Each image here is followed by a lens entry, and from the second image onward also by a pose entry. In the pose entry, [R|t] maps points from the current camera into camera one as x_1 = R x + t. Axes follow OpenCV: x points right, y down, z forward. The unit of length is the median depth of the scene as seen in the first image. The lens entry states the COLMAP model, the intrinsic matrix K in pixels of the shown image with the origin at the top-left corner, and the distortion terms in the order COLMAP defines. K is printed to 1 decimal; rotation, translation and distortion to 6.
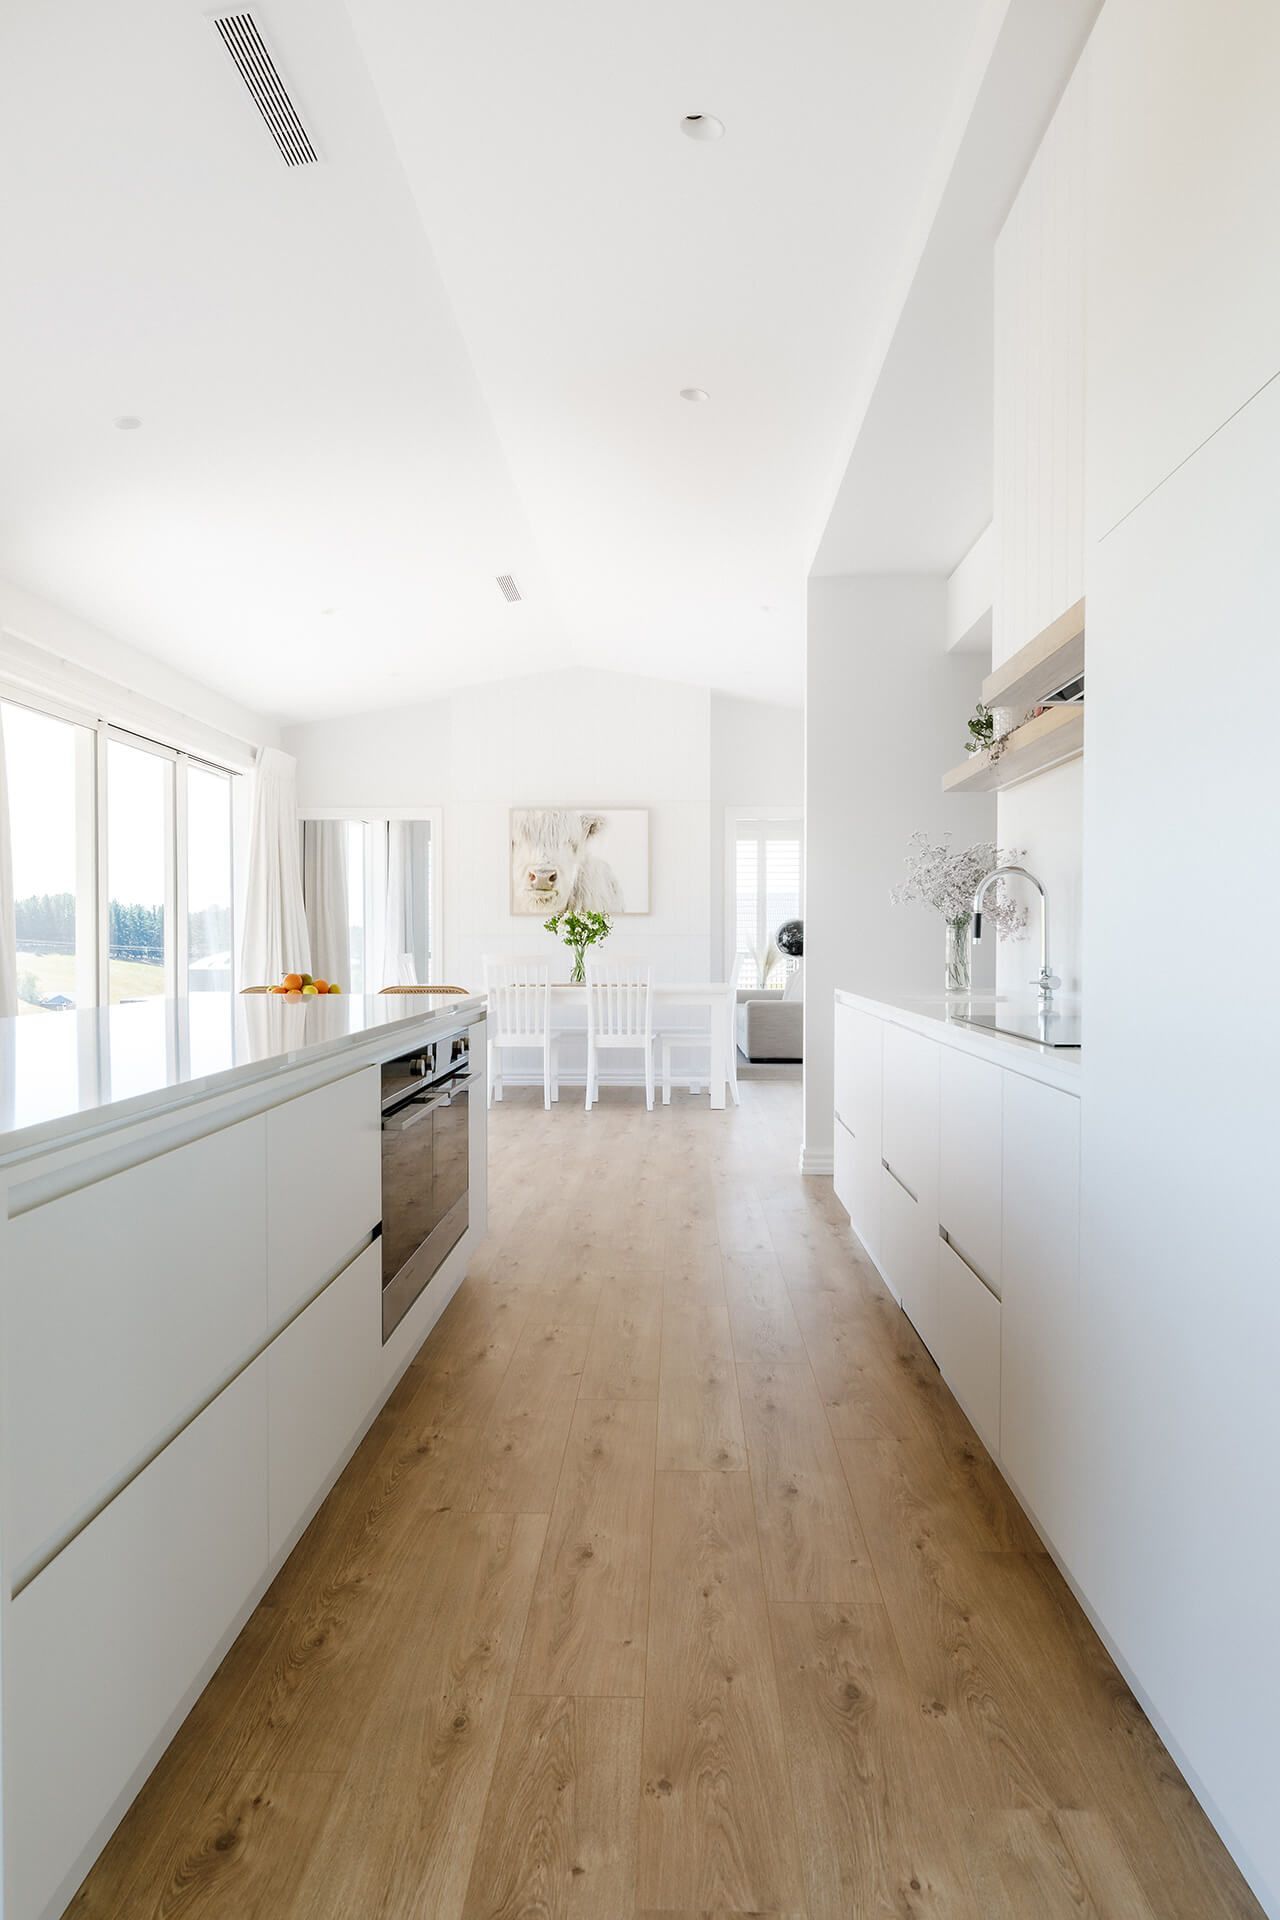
lens RADIAL K [[1363.1, 0, 649.5], [0, 1363.1, 970.4], [0, 0, 1]] dist [0.000980, 0.000861]
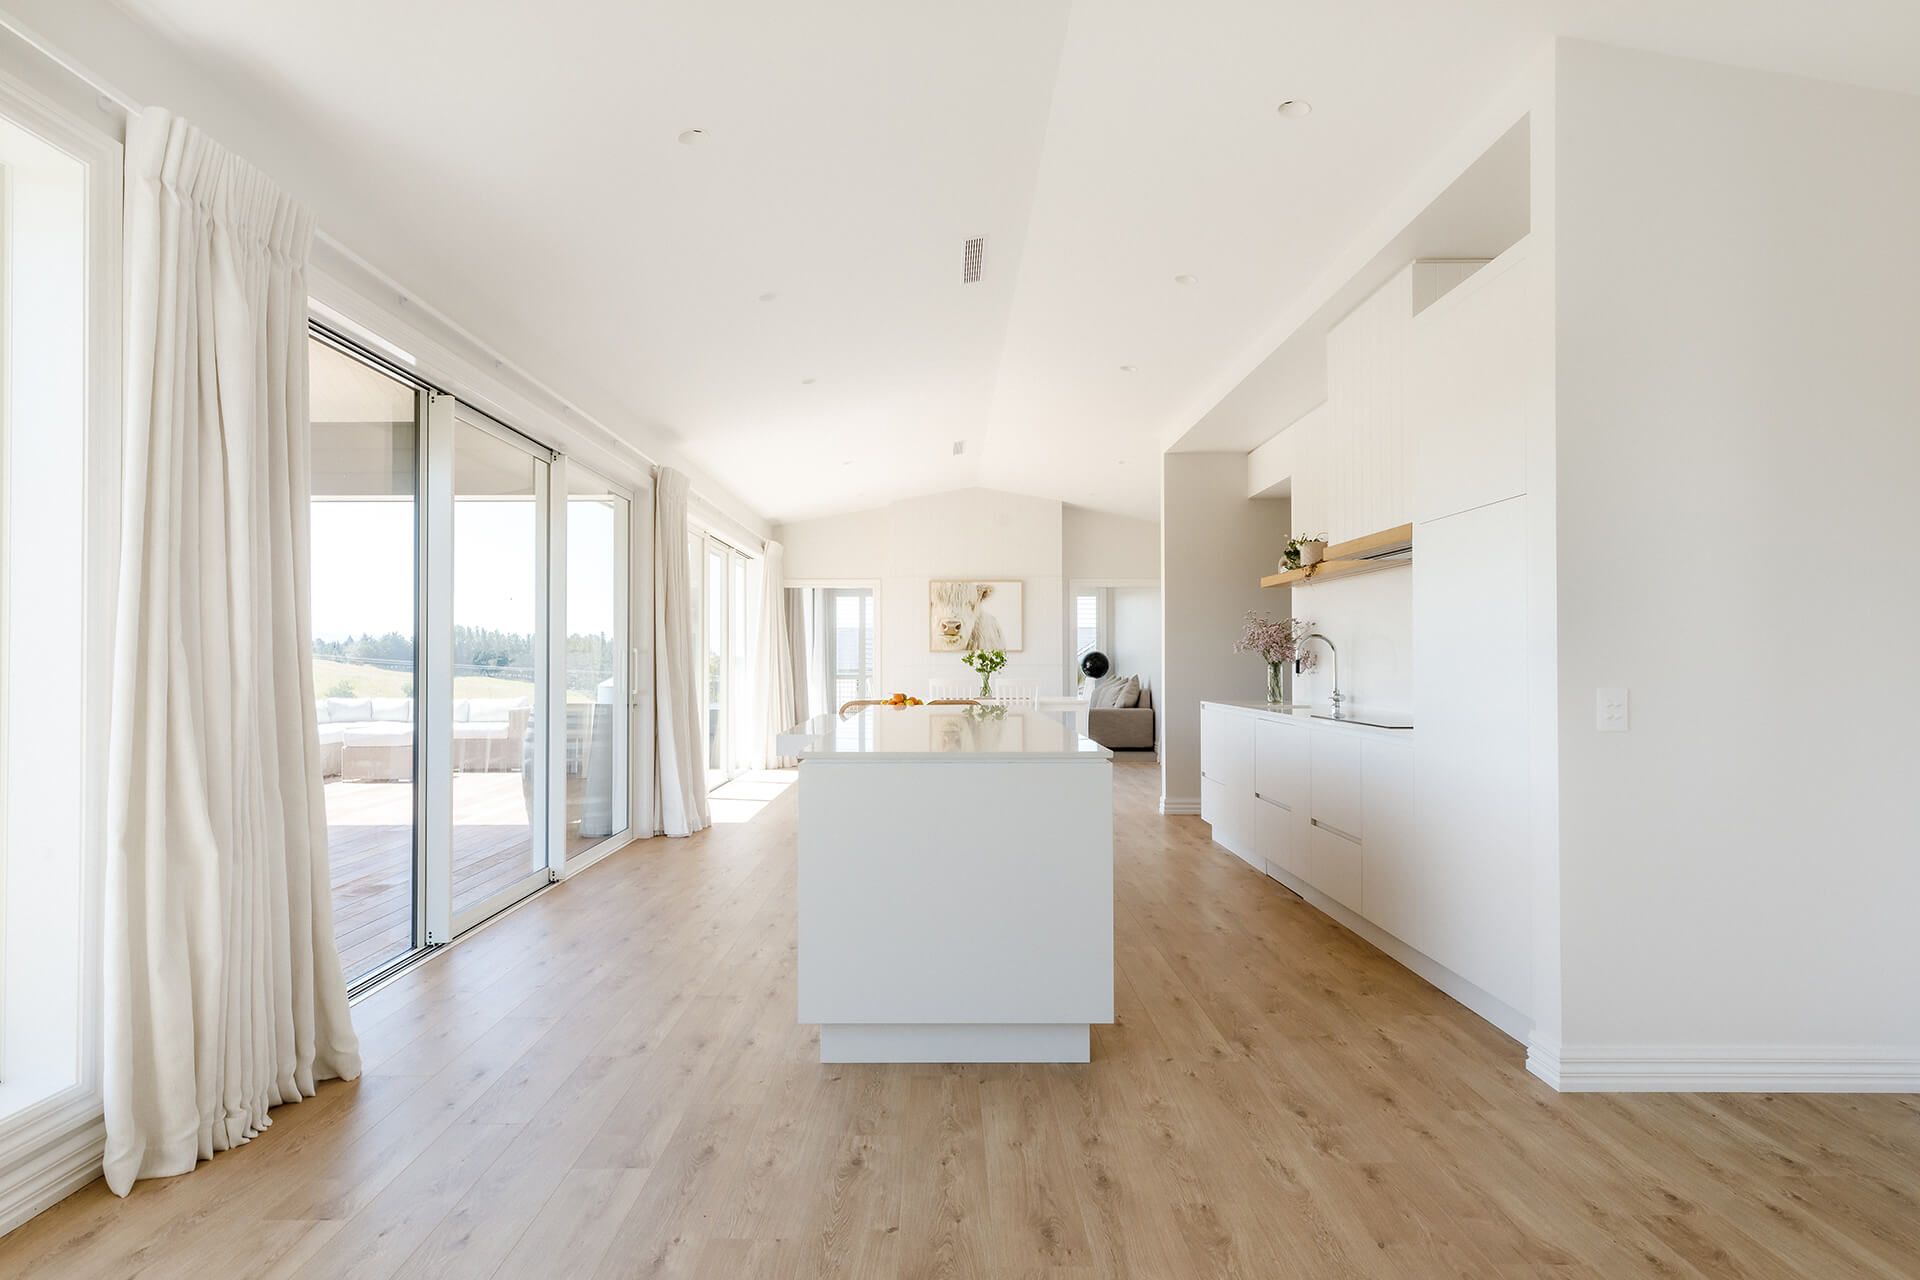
lens RADIAL K [[1081.4, 0, 947.0], [0, 1081.4, 645.3], [0, 0, 1]] dist [0.000933, -0.000326]
pose [[0.999512, -0.000815, 0.031211, -0.139347], [0.001952, 0.999335, -0.036403, -0.004857], [-0.031161, 0.036446, 0.998850, -0.219778]]
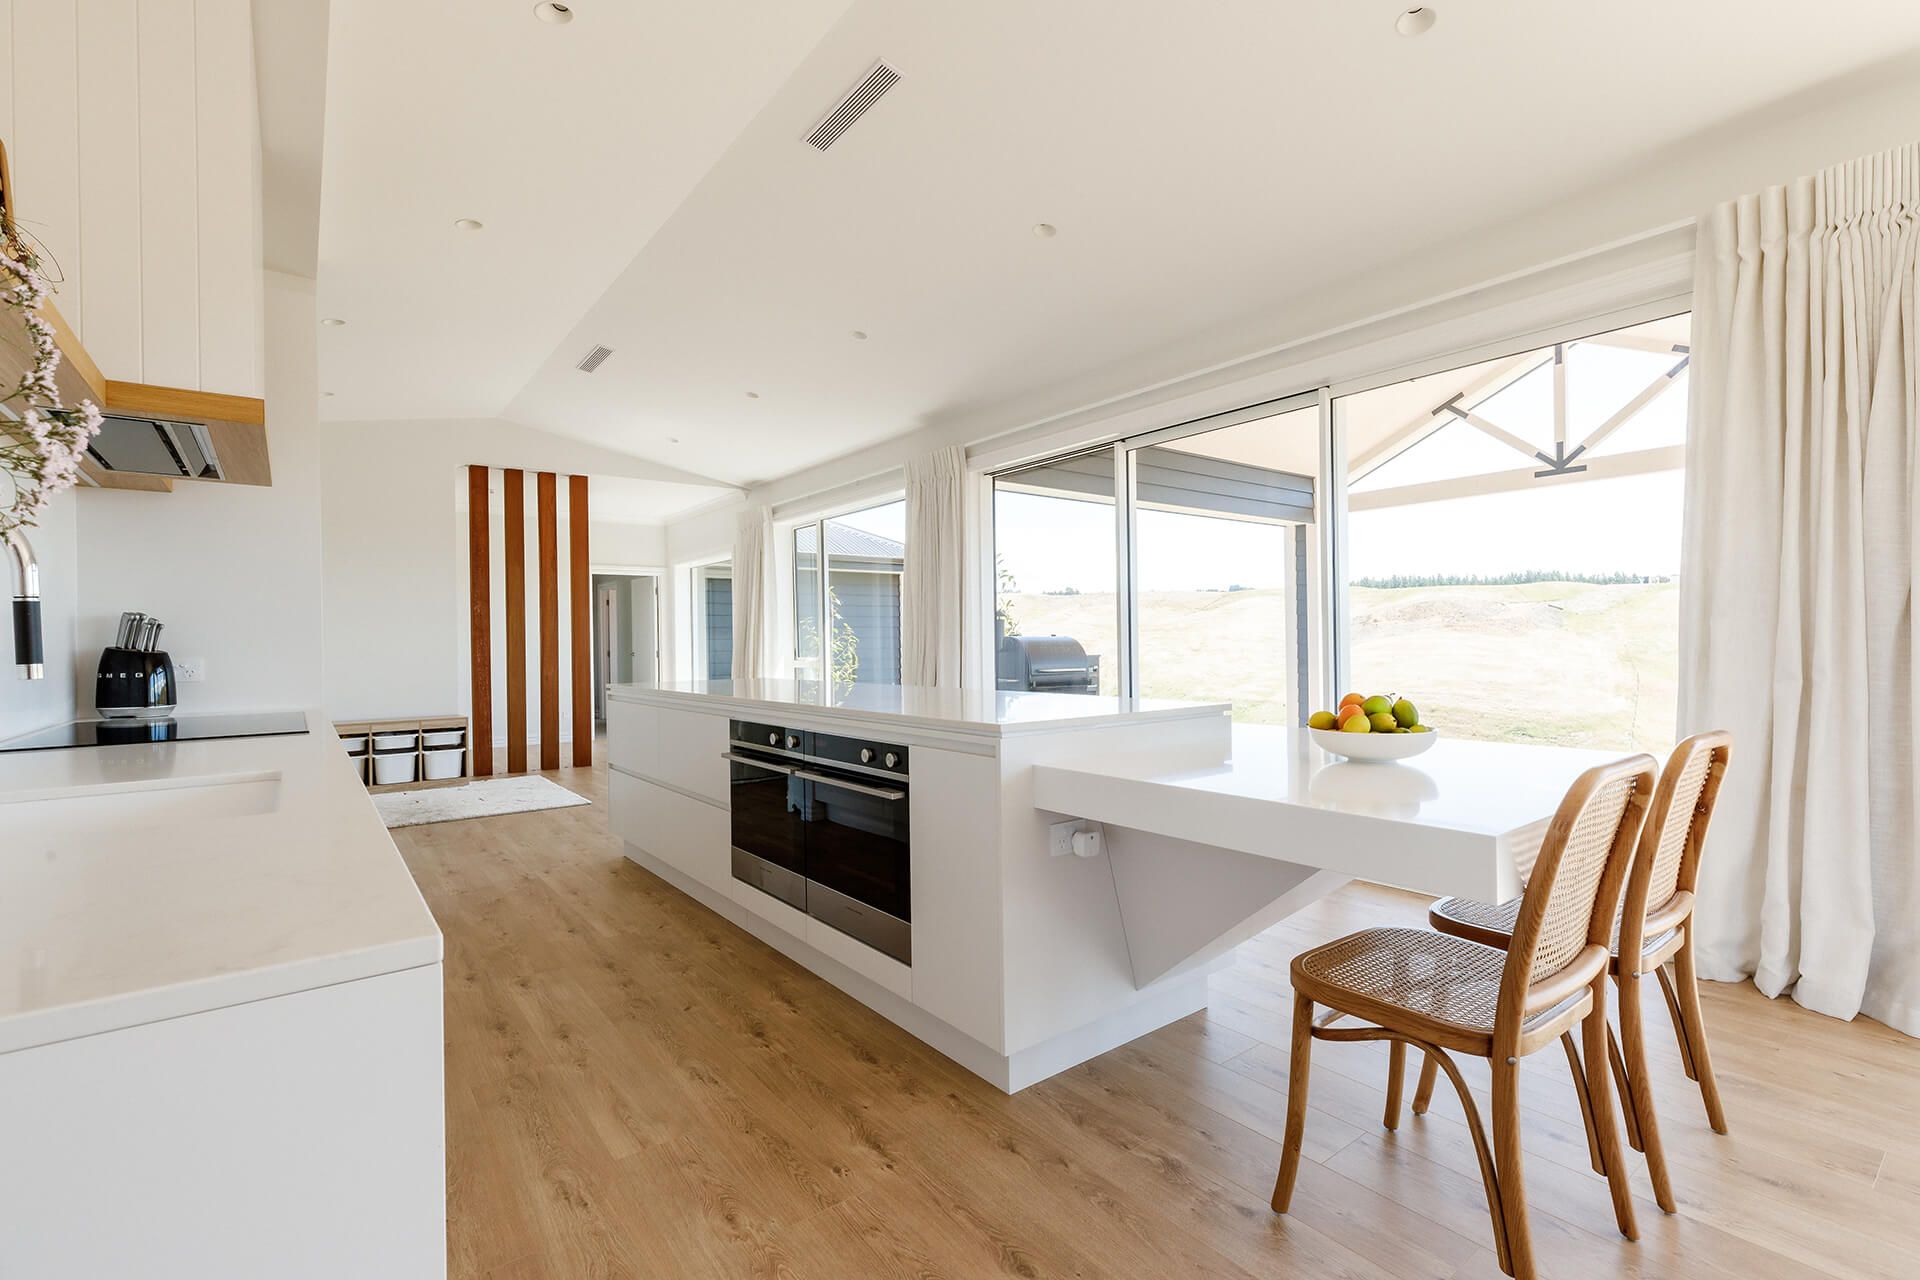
lens RADIAL K [[852.8, 0, 961.2], [0, 852.8, 642.4], [0, 0, 1]] dist [0.001812, -0.001038]
pose [[-0.773250, 0.011777, -0.633992, 0.095701], [-0.003391, 0.999736, 0.022707, -0.020235], [0.634093, 0.019708, -0.773006, 0.700769]]
